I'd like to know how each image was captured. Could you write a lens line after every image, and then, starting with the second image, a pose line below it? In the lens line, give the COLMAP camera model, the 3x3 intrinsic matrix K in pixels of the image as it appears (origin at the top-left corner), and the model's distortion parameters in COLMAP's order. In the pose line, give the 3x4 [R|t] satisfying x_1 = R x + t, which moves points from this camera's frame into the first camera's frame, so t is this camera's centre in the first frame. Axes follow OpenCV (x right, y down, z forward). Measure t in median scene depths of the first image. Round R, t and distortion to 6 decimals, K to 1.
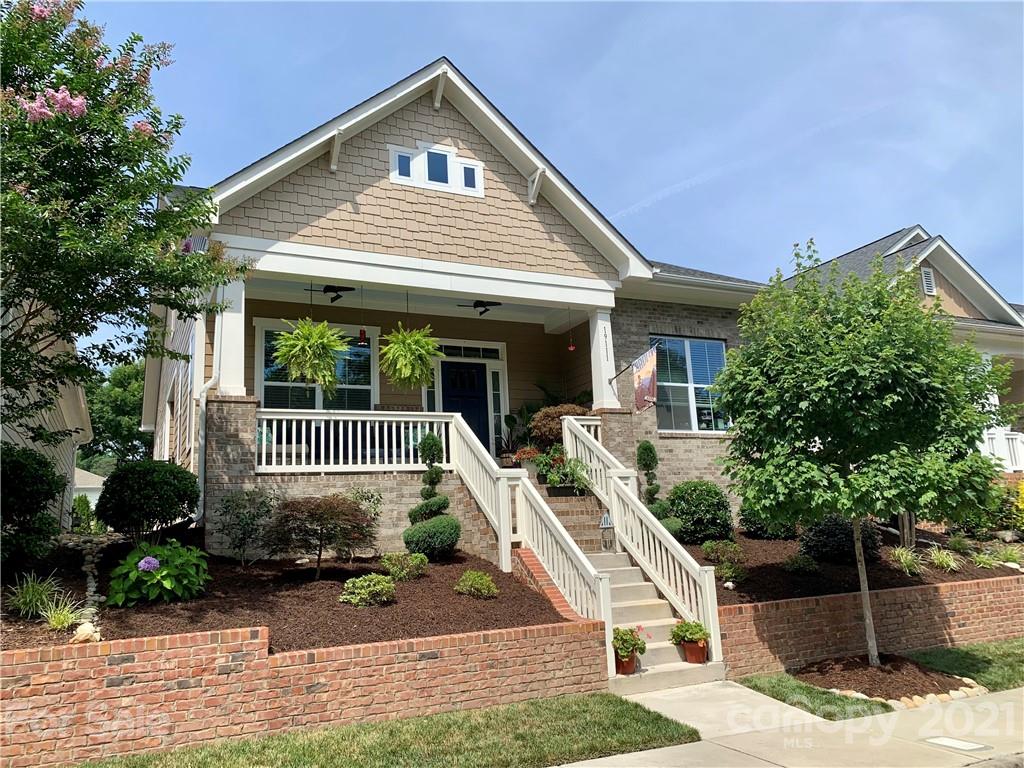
lens RADIAL K [[768.6, 0, 512.0], [0, 768.6, 384.0], [0, 0, 1]] dist [0.029824, -0.067275]
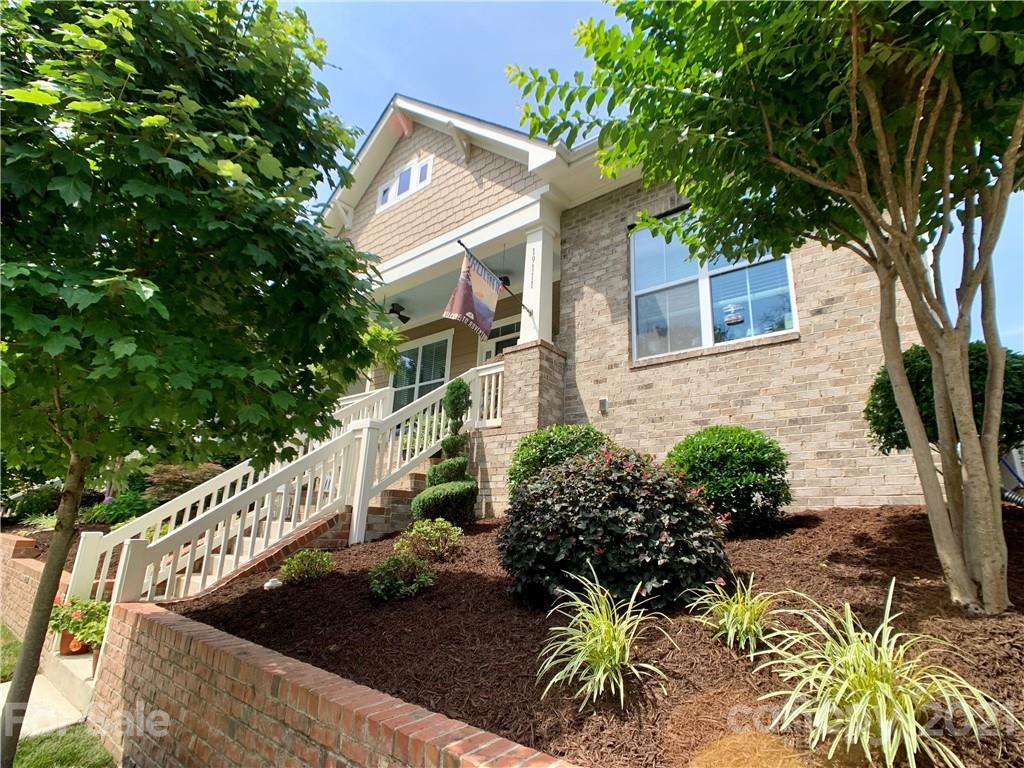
lens RADIAL K [[503.1, 0, 519.8], [0, 503.1, 397.3], [0, 0, 1]] dist [-0.027481, -0.000119]
pose [[0.427904, -0.161105, -0.889350, 0.688337], [0.124428, 0.985117, -0.118585, 0.171598], [0.895219, -0.059917, 0.441581, 0.933579]]
